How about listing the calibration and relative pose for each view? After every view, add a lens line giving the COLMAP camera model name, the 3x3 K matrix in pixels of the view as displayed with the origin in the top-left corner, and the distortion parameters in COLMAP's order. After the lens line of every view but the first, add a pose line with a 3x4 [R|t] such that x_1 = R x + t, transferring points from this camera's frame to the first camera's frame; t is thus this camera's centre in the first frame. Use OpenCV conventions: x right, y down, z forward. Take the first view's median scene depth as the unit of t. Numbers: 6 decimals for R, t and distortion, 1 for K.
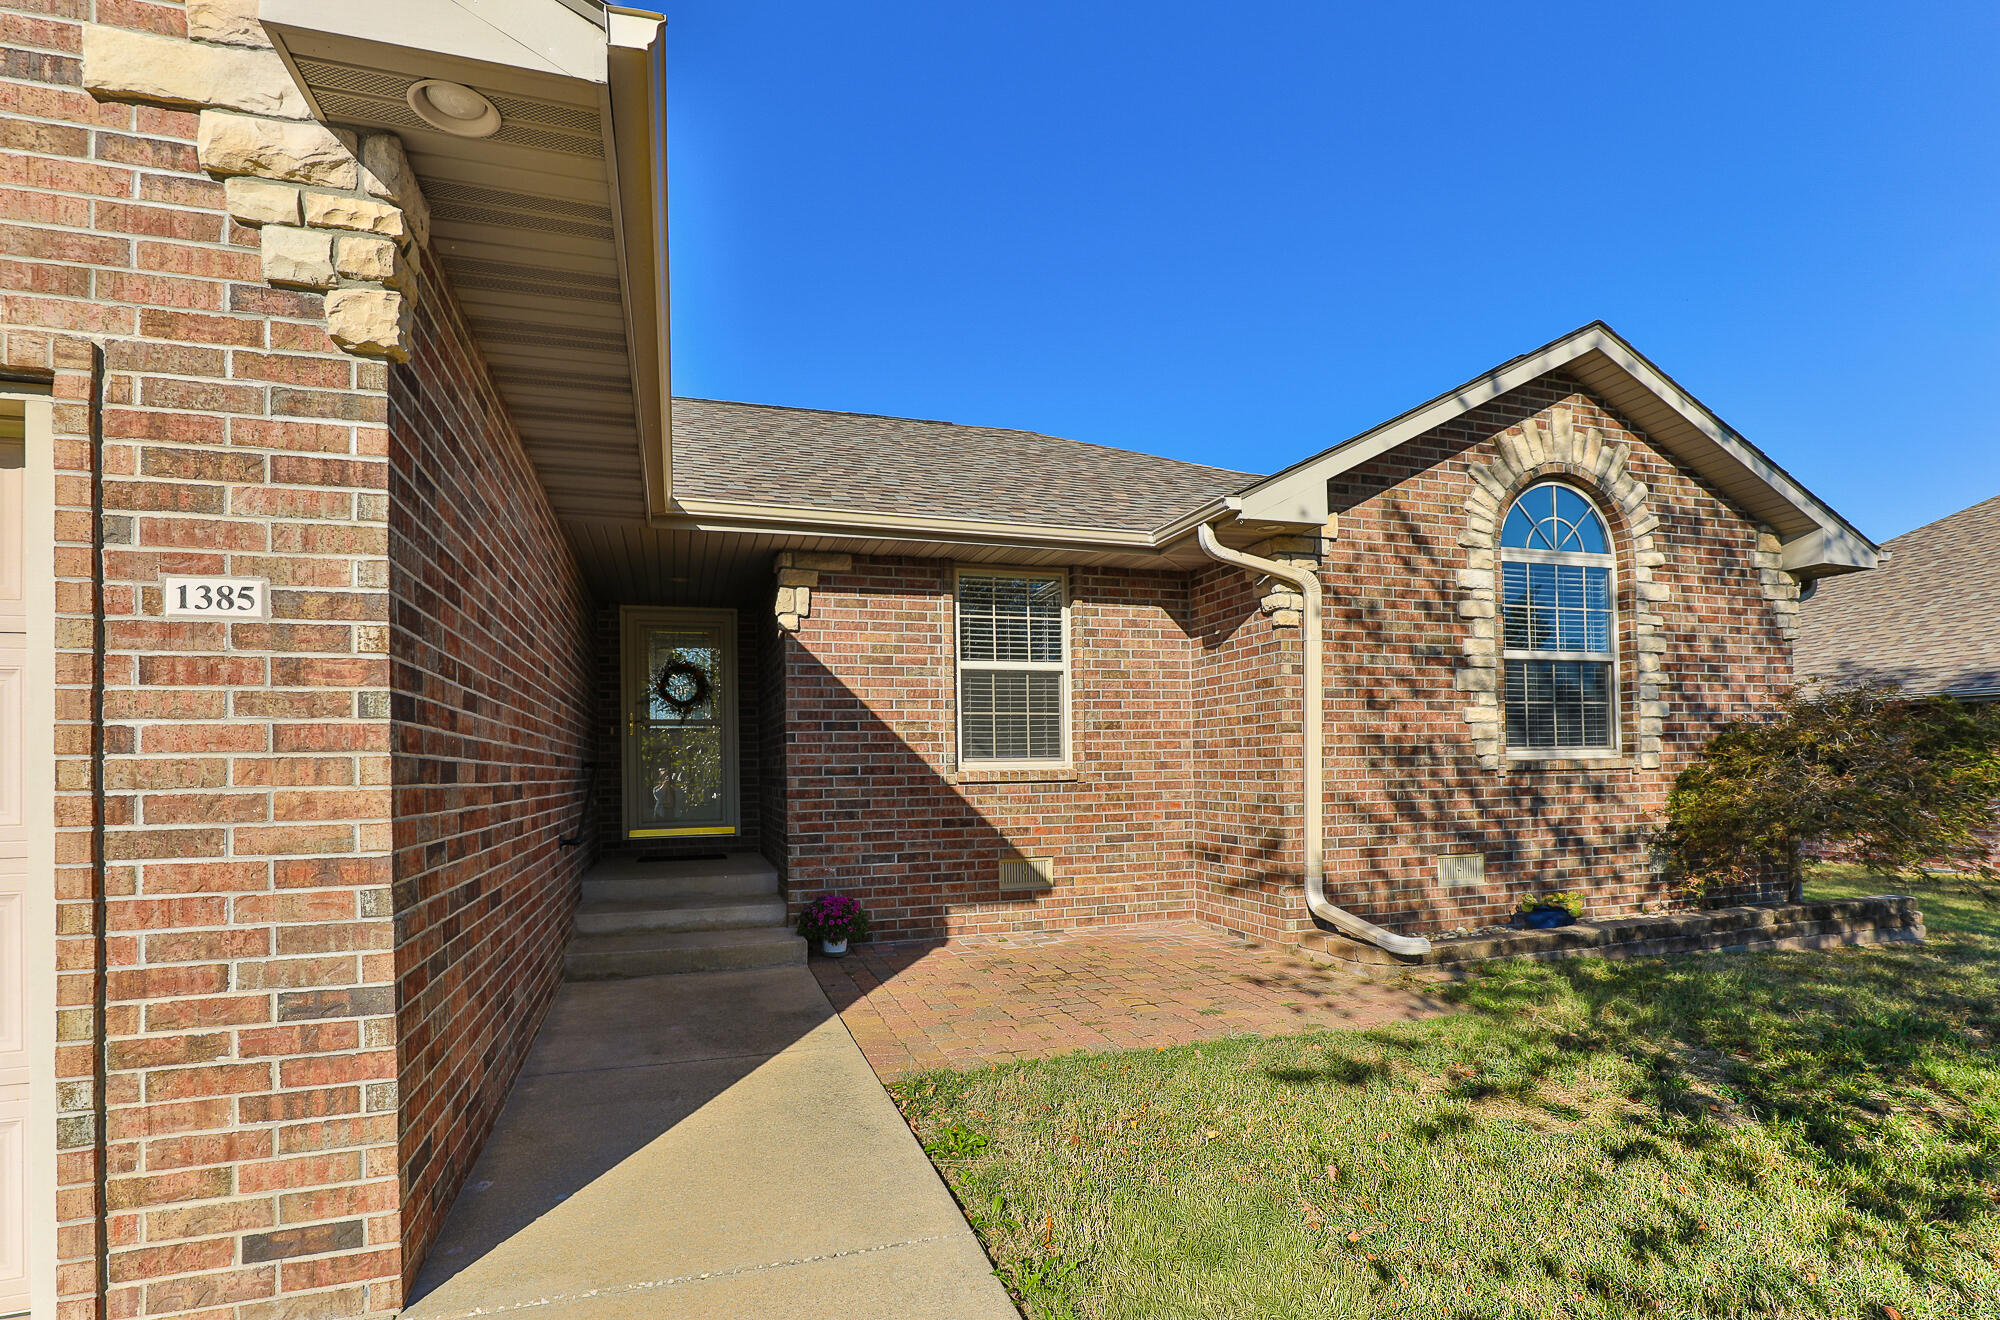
lens RADIAL K [[1012.5, 0, 1006.5], [0, 1012.5, 742.8], [0, 0, 1]] dist [-0.000569, -0.000299]
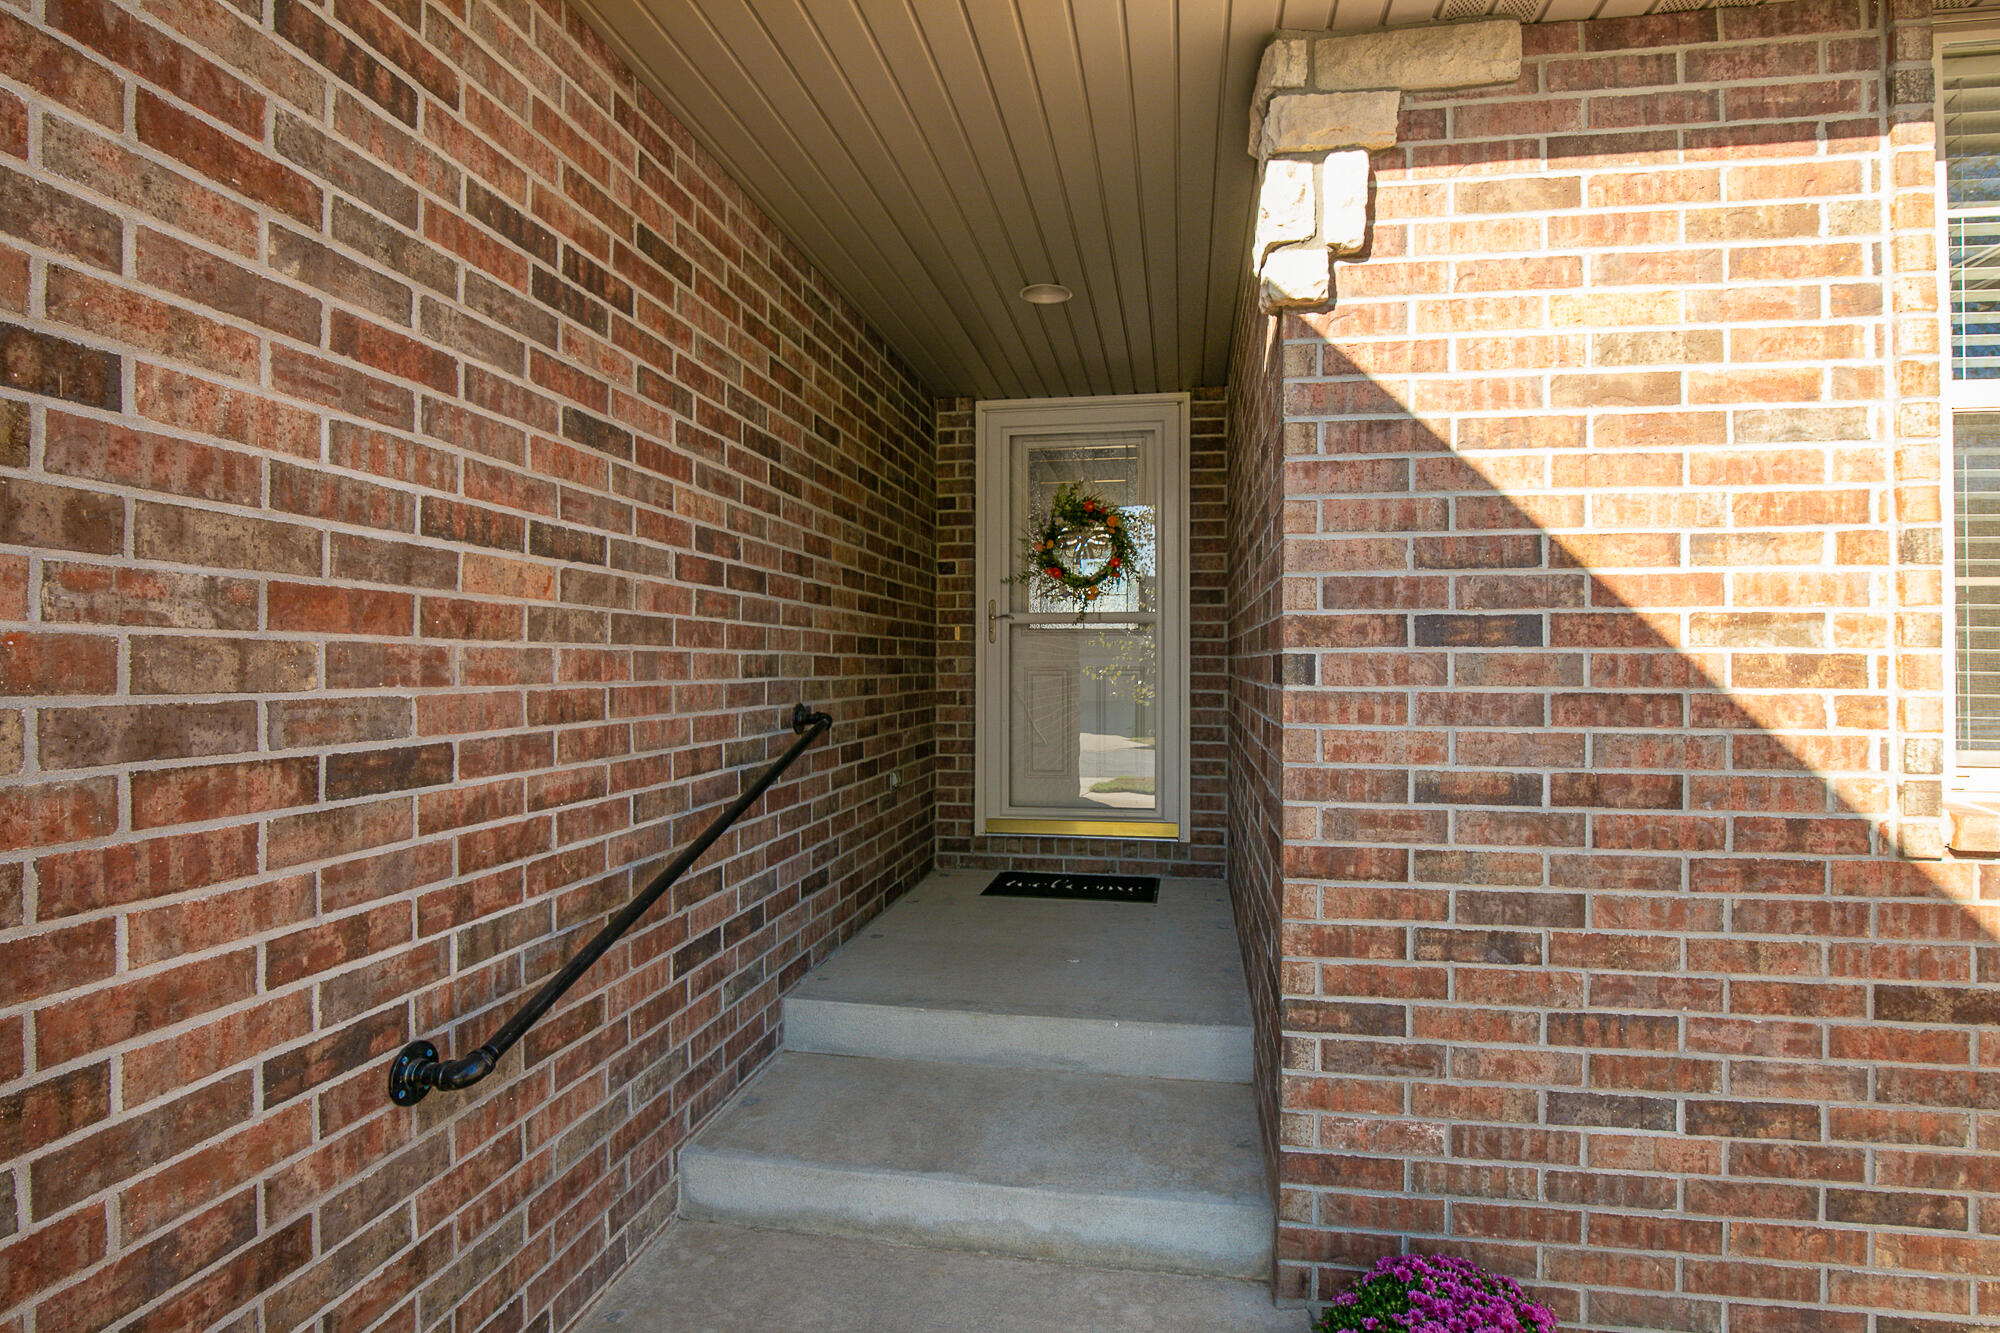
lens RADIAL K [[988.7, 0, 1000.0], [0, 988.7, 666.5], [0, 0, 1]] dist [-0.036870, 0.000303]
pose [[0.878997, 0.019530, -0.476427, -0.146680], [-0.005342, 0.999501, 0.031117, -0.013636], [0.476797, -0.024807, 0.878663, 0.677685]]
